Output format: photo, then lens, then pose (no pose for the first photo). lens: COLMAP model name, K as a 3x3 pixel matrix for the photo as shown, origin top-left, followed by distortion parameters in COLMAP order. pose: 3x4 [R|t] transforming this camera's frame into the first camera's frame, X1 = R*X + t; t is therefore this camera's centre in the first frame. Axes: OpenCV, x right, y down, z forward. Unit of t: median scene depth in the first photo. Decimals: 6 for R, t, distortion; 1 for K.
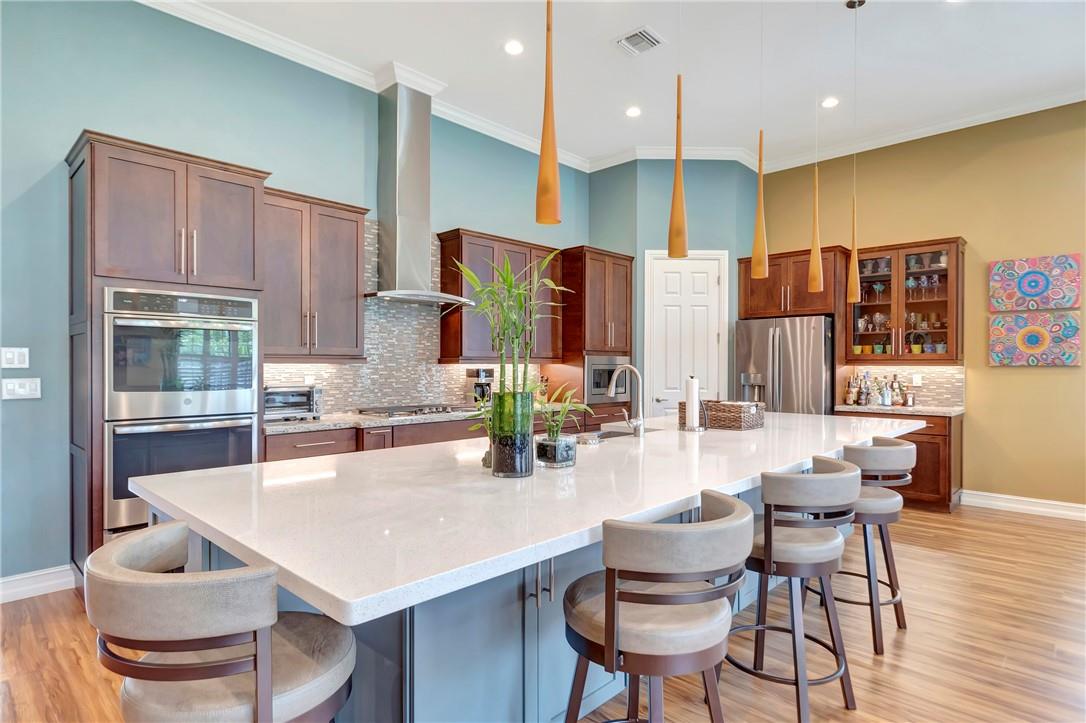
lens RADIAL K [[579.6, 0, 542.7], [0, 579.6, 368.2], [0, 0, 1]] dist [0.003778, -0.000302]
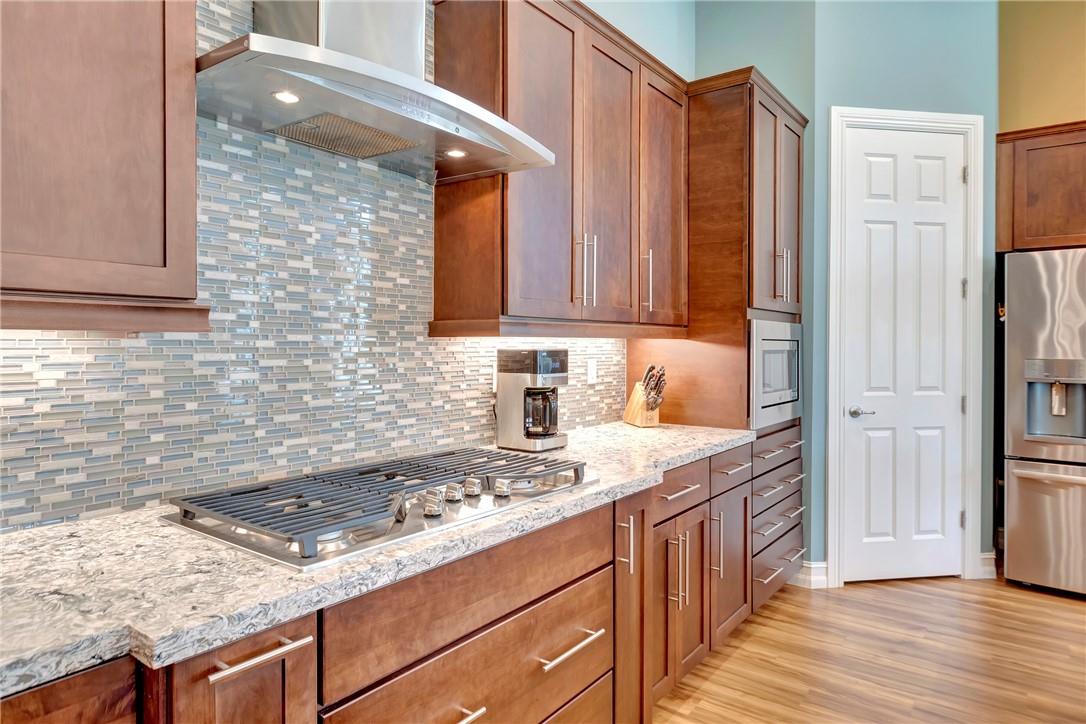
lens RADIAL K [[659.3, 0, 542.9], [0, 659.3, 347.3], [0, 0, 1]] dist [-0.001151, -0.001407]
pose [[0.991782, 0.000492, 0.127938, -0.156687], [-0.000442, 1.000000, -0.000417, -0.000578], [-0.127938, 0.000357, 0.991782, 0.559092]]
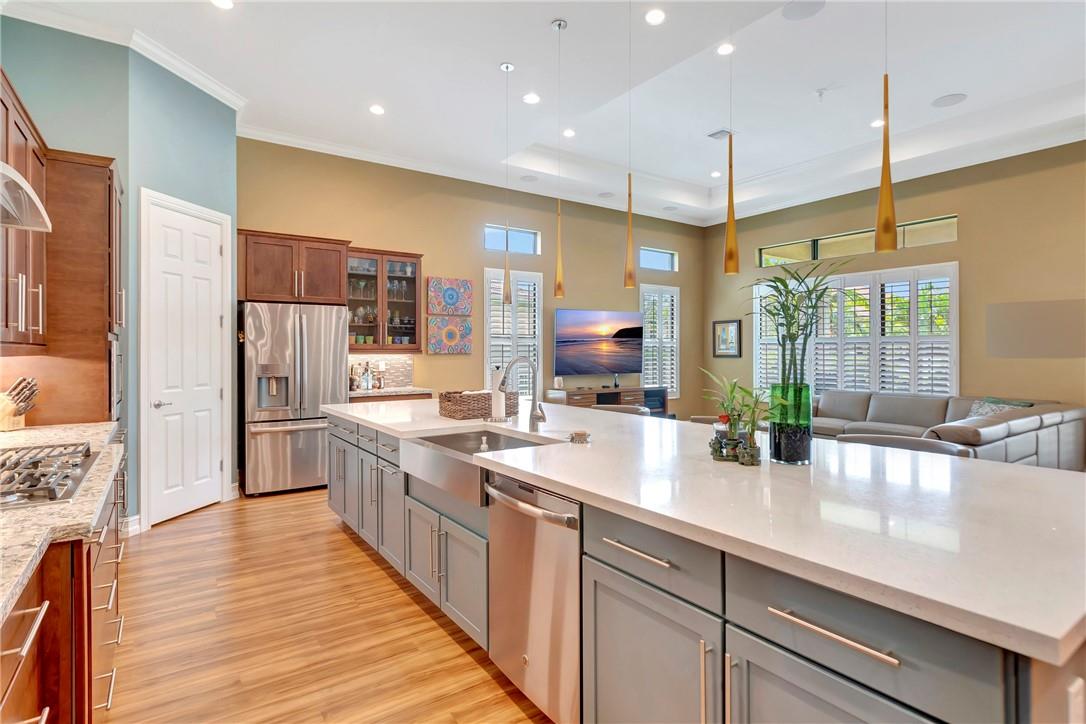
lens RADIAL K [[556.4, 0, 546.4], [0, 556.4, 351.8], [0, 0, 1]] dist [-0.001249, 0.000671]
pose [[0.195845, -0.002701, 0.980631, -0.433013], [0.008179, 0.999966, 0.001121, -0.008013], [-0.980601, 0.007801, 0.195860, 0.471419]]
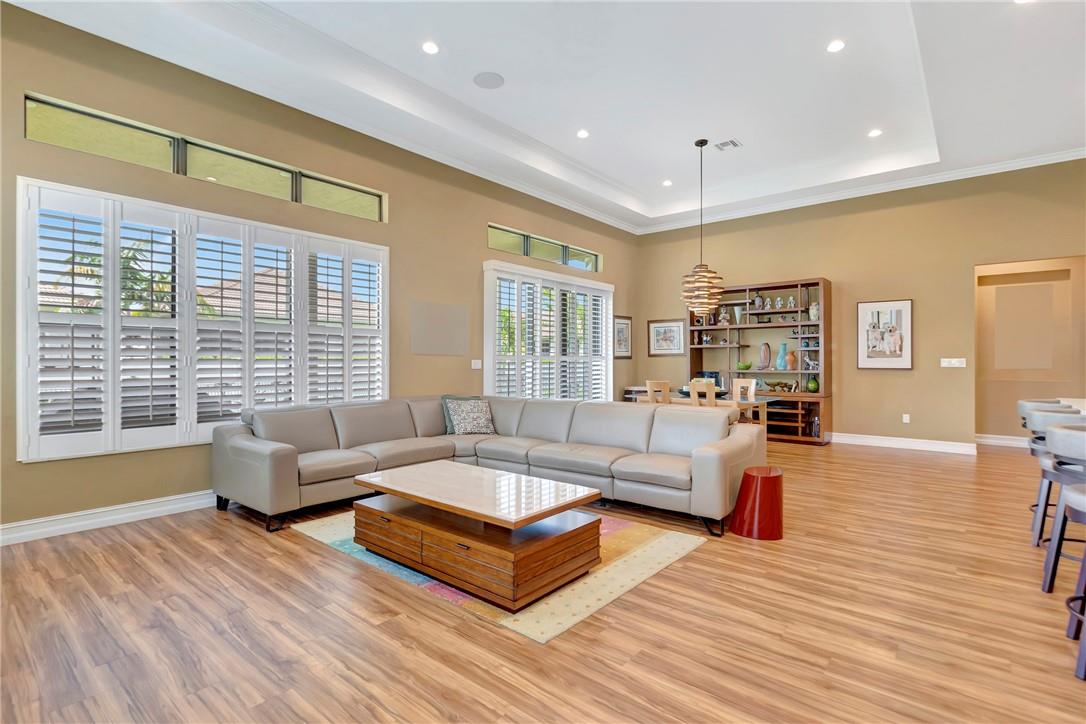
lens RADIAL K [[516.2, 0, 546.2], [0, 516.2, 359.8], [0, 0, 1]] dist [-0.002493, -0.000300]
pose [[-0.997457, -0.003594, -0.071182, 0.726472], [-0.003952, 0.999980, 0.004890, 0.014984], [0.071163, 0.005159, -0.997451, 0.859491]]
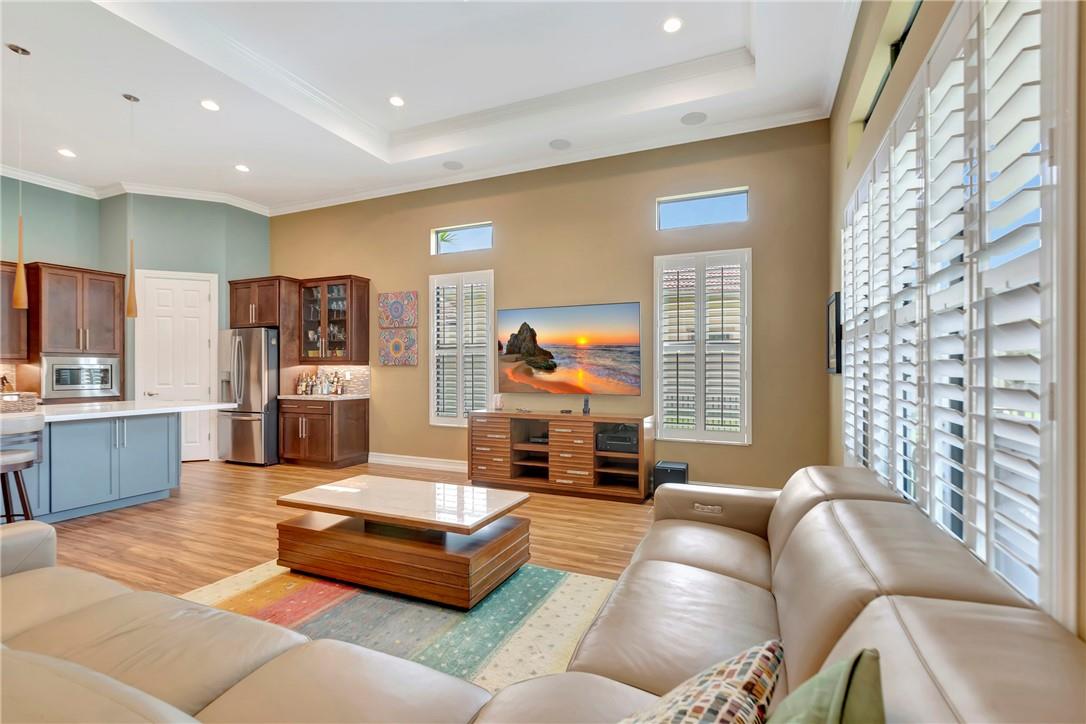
lens RADIAL K [[494.2, 0, 546.7], [0, 494.2, 367.3], [0, 0, 1]] dist [0.001673, 0.000486]
pose [[0.938616, -0.002831, 0.344952, 0.724026], [0.004760, 0.999977, -0.004744, 0.008693], [-0.344930, 0.006094, 0.938609, -0.294285]]
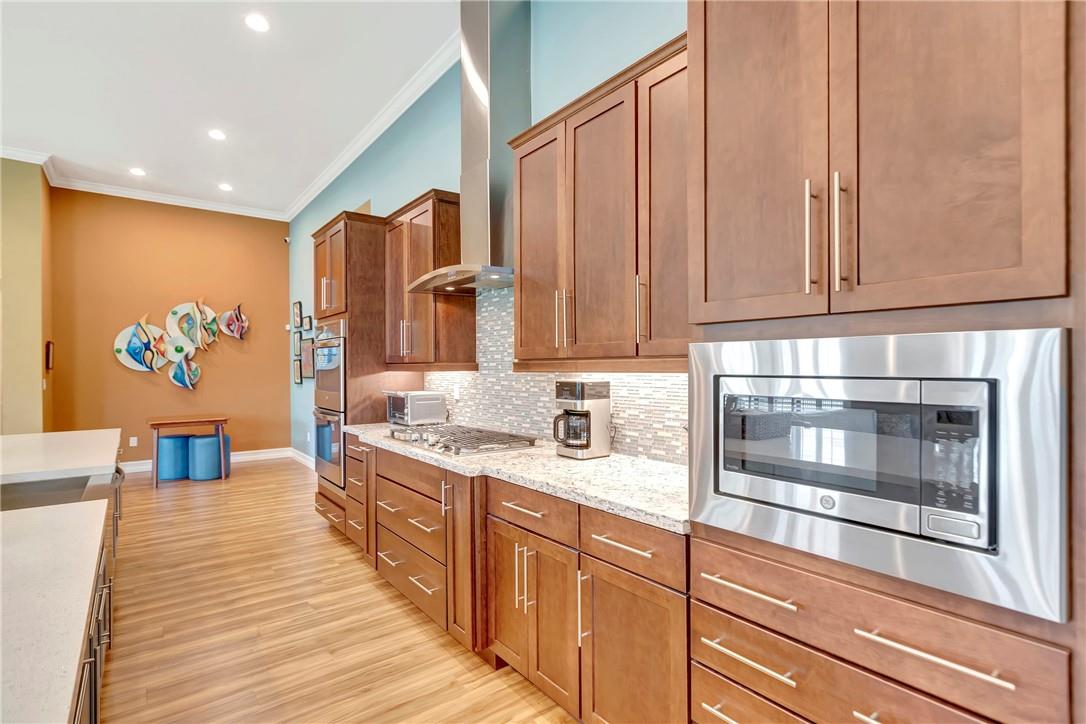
lens RADIAL K [[527.1, 0, 549.6], [0, 527.1, 367.7], [0, 0, 1]] dist [-0.001309, 0.000068]
pose [[-0.136942, 0.001574, -0.990578, 0.355575], [0.000830, 0.999999, 0.001474, -0.011801], [0.990579, -0.000621, -0.136943, 1.030970]]
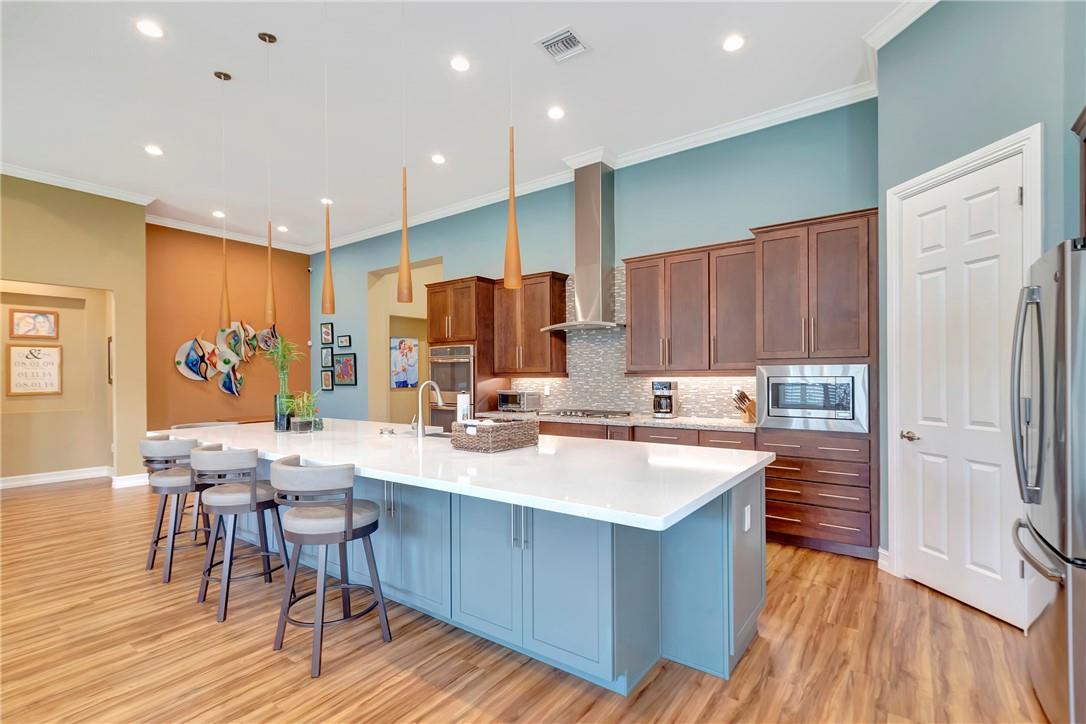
lens RADIAL K [[504.6, 0, 548.3], [0, 504.6, 374.7], [0, 0, 1]] dist [0.005914, 0.000002]
pose [[0.135147, -0.003623, -0.990819, 0.768878], [0.004076, 0.999987, -0.003101, -0.009475], [0.990817, -0.003619, 0.135160, 0.664580]]
